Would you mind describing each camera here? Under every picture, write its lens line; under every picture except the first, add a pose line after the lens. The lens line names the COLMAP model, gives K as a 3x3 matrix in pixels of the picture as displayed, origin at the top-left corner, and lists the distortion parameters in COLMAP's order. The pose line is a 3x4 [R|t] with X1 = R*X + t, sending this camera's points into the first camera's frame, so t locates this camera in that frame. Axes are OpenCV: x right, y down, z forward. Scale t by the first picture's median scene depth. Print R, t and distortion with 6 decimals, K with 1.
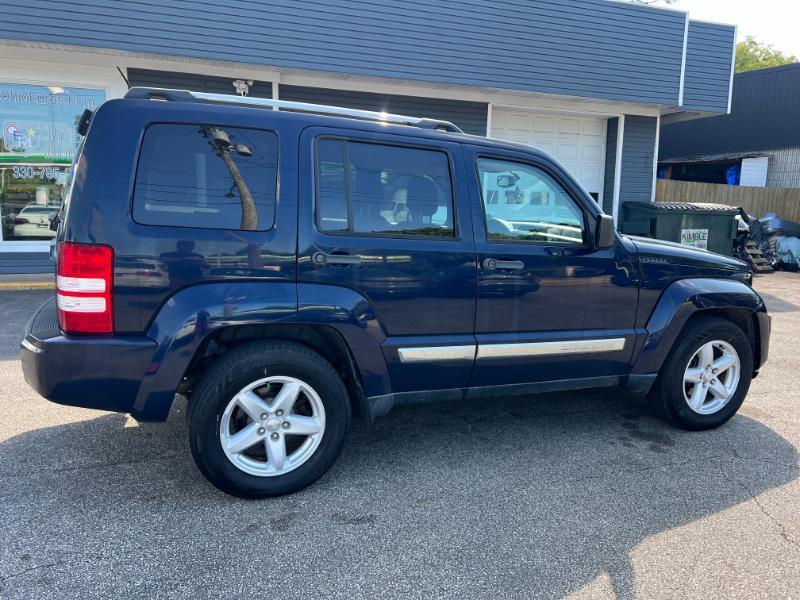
lens RADIAL K [[602.2, 0, 399.3], [0, 602.2, 300.8], [0, 0, 1]] dist [0.048231, -0.054731]
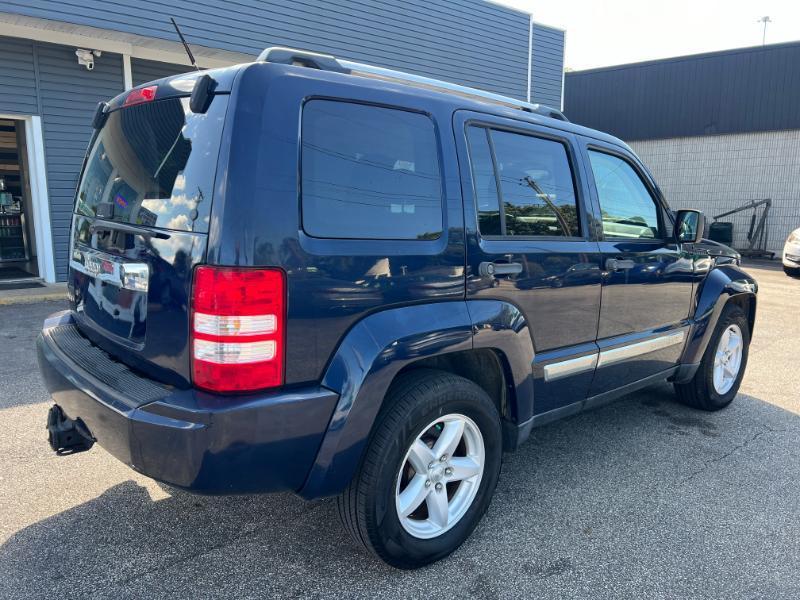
lens RADIAL K [[602.2, 0, 397.0], [0, 602.2, 306.2], [0, 0, 1]] dist [0.048231, -0.054731]
pose [[0.943790, -0.069207, 0.323220, -0.451757], [0.061545, 0.997529, 0.033878, -0.047644], [-0.324766, -0.012082, 0.945717, 0.213761]]
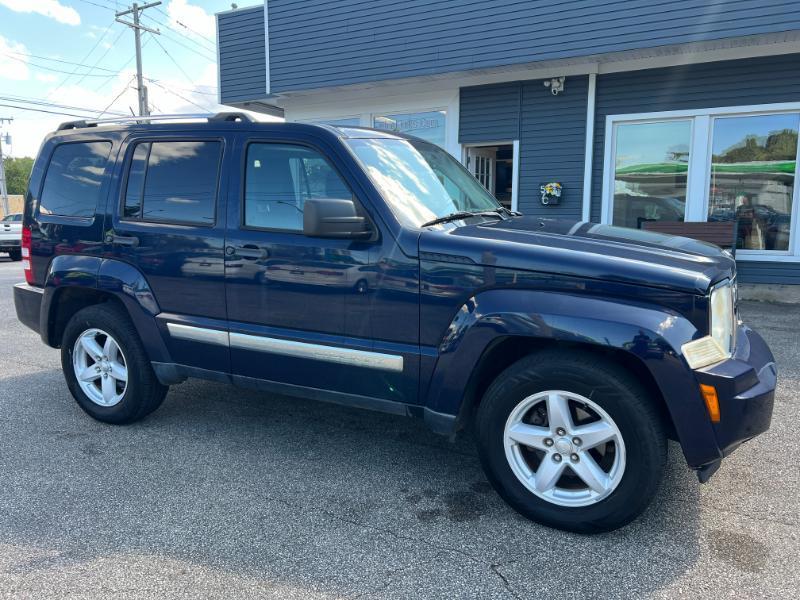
lens RADIAL K [[602.2, 0, 400.2], [0, 602.2, 297.9], [0, 0, 1]] dist [0.048231, -0.054731]
pose [[0.653088, 0.087506, -0.752209, 1.043772], [-0.098778, 0.994659, 0.029949, -0.039695], [0.750812, 0.054743, 0.658244, 0.538481]]
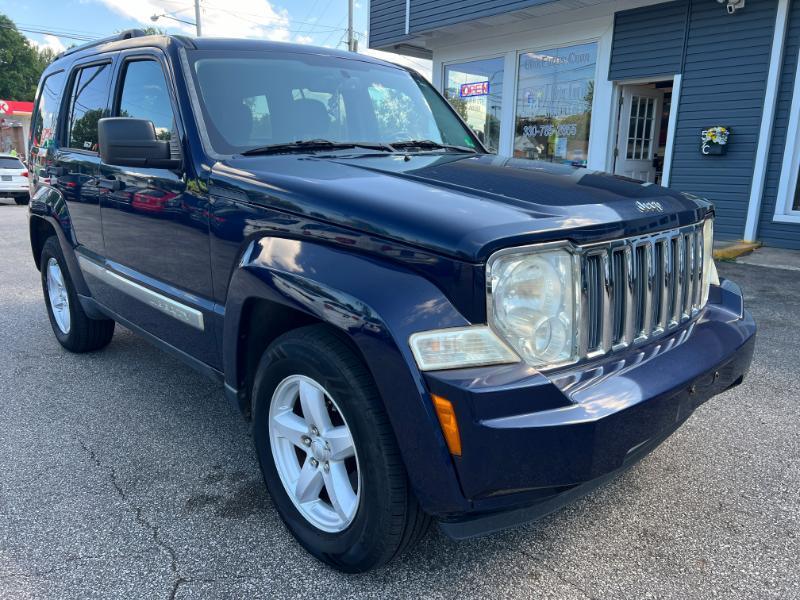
lens RADIAL K [[602.2, 0, 400.2], [0, 602.2, 301.6], [0, 0, 1]] dist [0.048231, -0.054731]
pose [[0.344649, 0.194409, -0.918380, 1.148325], [-0.151293, 0.977034, 0.150048, -0.087179], [0.926460, 0.087230, 0.366147, 1.060034]]
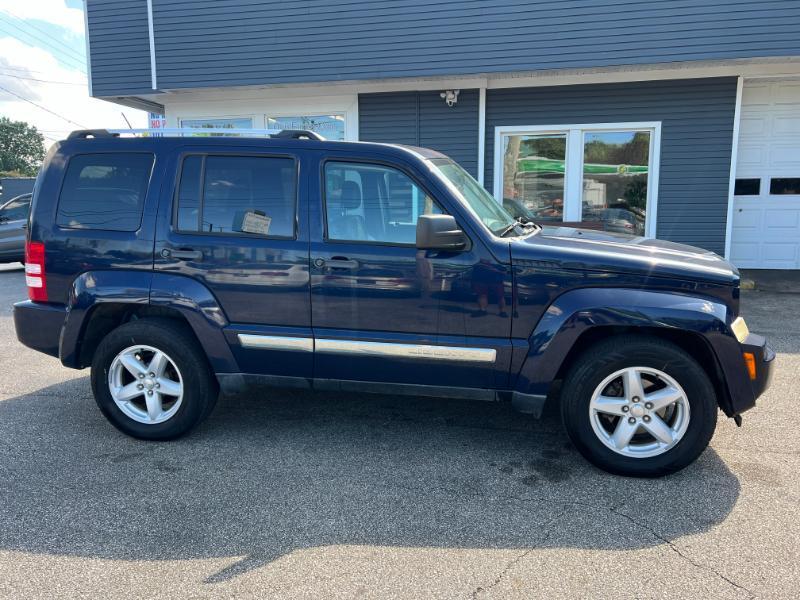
lens RADIAL K [[602.2, 0, 405.6], [0, 602.2, 299.4], [0, 0, 1]] dist [0.048231, -0.054731]
pose [[0.839743, 0.057719, -0.539908, 0.818610], [-0.058808, 0.998153, 0.015240, -0.020742], [0.539790, 0.018953, 0.841586, 0.188206]]
